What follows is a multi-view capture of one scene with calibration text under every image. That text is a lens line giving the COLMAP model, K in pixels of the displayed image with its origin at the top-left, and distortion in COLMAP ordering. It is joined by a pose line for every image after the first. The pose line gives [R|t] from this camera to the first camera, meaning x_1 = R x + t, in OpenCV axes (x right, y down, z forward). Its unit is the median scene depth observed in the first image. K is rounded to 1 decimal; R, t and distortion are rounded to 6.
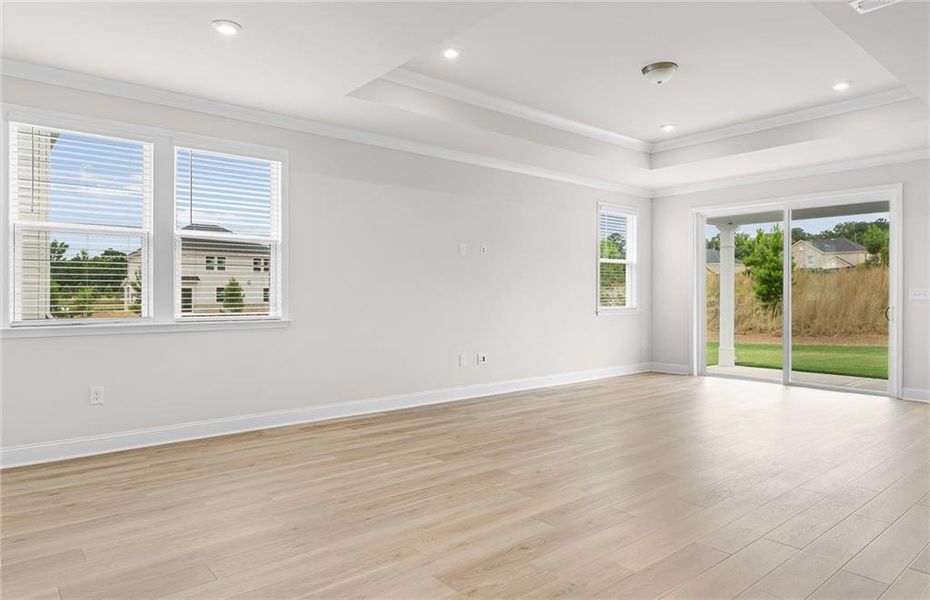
lens RADIAL K [[566.4, 0, 427.7], [0, 566.4, 296.5], [0, 0, 1]] dist [-0.005986, -0.002067]
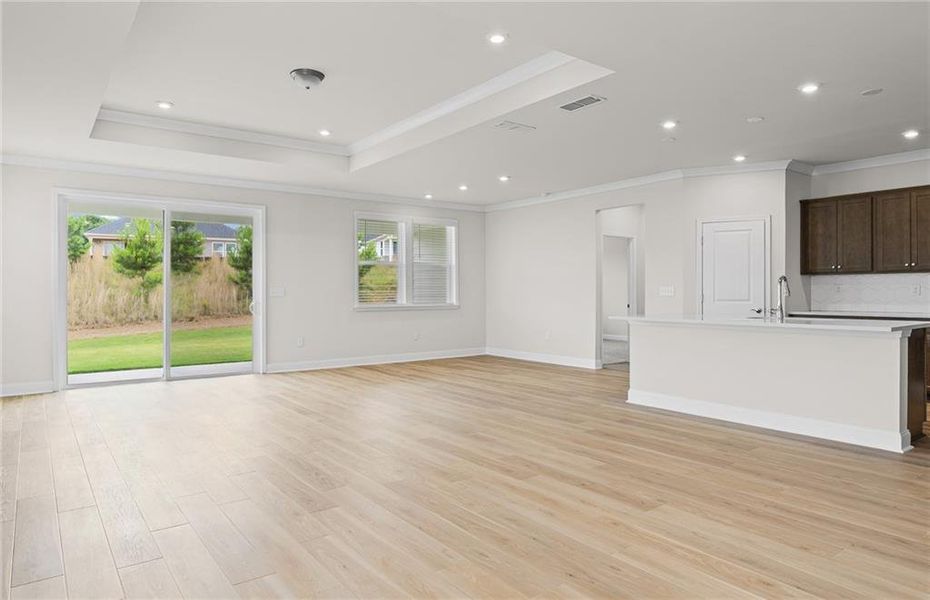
lens RADIAL K [[587.1, 0, 465.0], [0, 587.1, 300.0], [0, 0, 1]] dist [0.001502, 0.000286]
pose [[0.019872, -0.014669, 0.999695, -0.776577], [0.008832, 0.999856, 0.014495, -0.003331], [-0.999764, 0.008541, 0.019999, 0.811605]]
